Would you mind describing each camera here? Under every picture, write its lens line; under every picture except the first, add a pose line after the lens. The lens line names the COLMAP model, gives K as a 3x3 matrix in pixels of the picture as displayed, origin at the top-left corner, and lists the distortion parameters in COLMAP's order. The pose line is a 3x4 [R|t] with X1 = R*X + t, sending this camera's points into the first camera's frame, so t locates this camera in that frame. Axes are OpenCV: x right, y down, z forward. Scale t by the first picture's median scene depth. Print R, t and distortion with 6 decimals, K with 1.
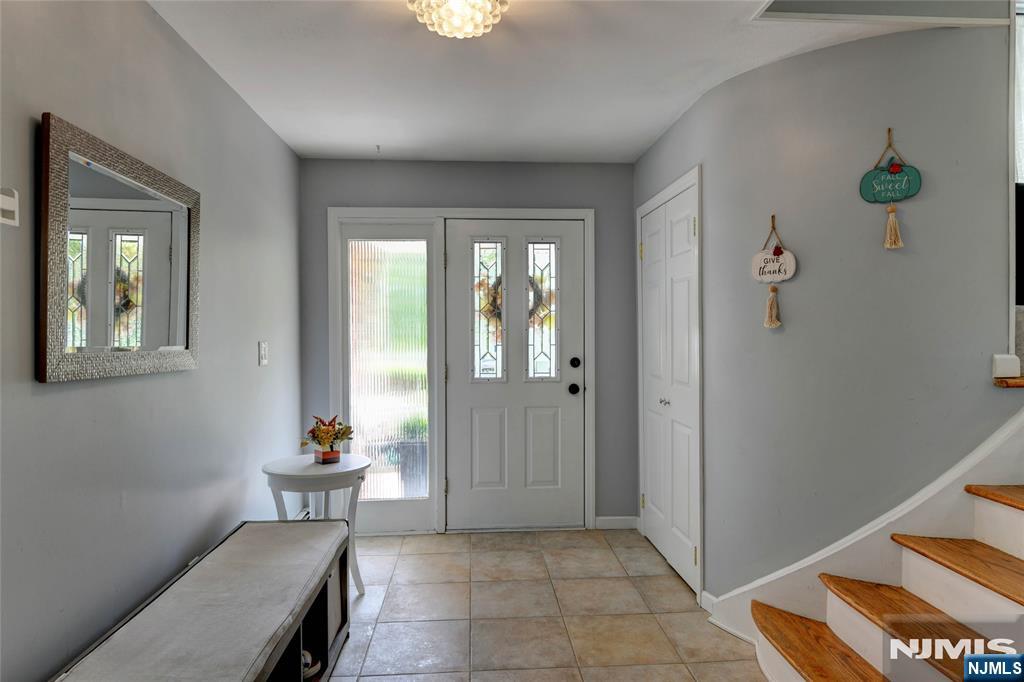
lens RADIAL K [[614.1, 0, 511.9], [0, 614.1, 337.3], [0, 0, 1]] dist [-0.004306, -0.000544]
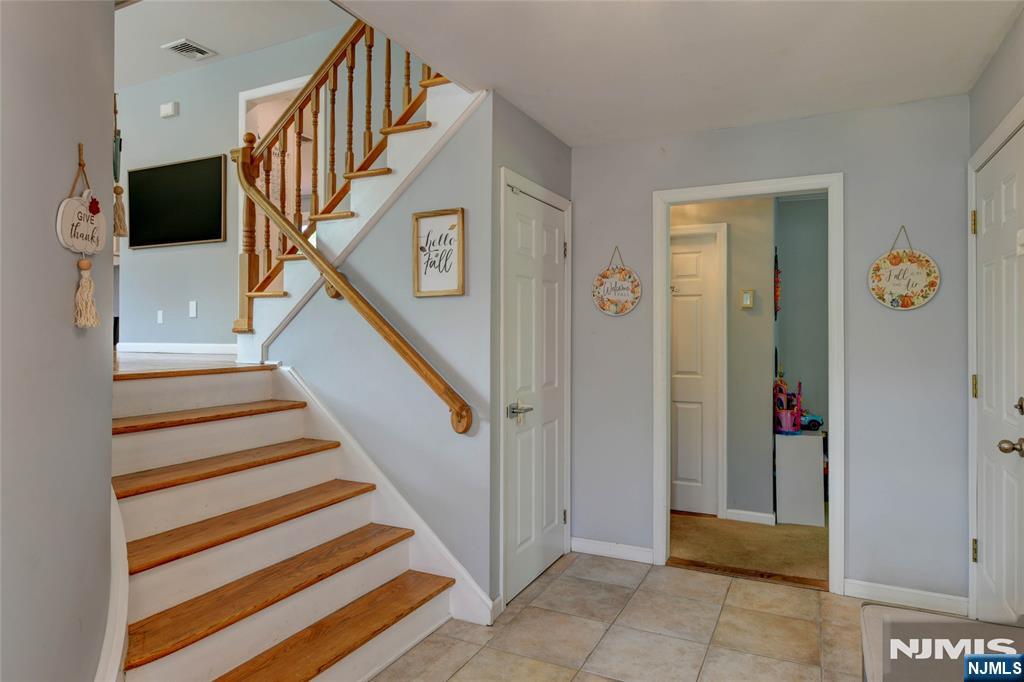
lens RADIAL K [[614.1, 0, 512.5], [0, 614.1, 336.4], [0, 0, 1]] dist [-0.004306, -0.000544]
pose [[-0.856744, 0.003464, 0.515730, -0.261535], [0.004464, 0.999990, 0.000698, -0.004990], [-0.515722, 0.002900, -0.856751, 1.310936]]
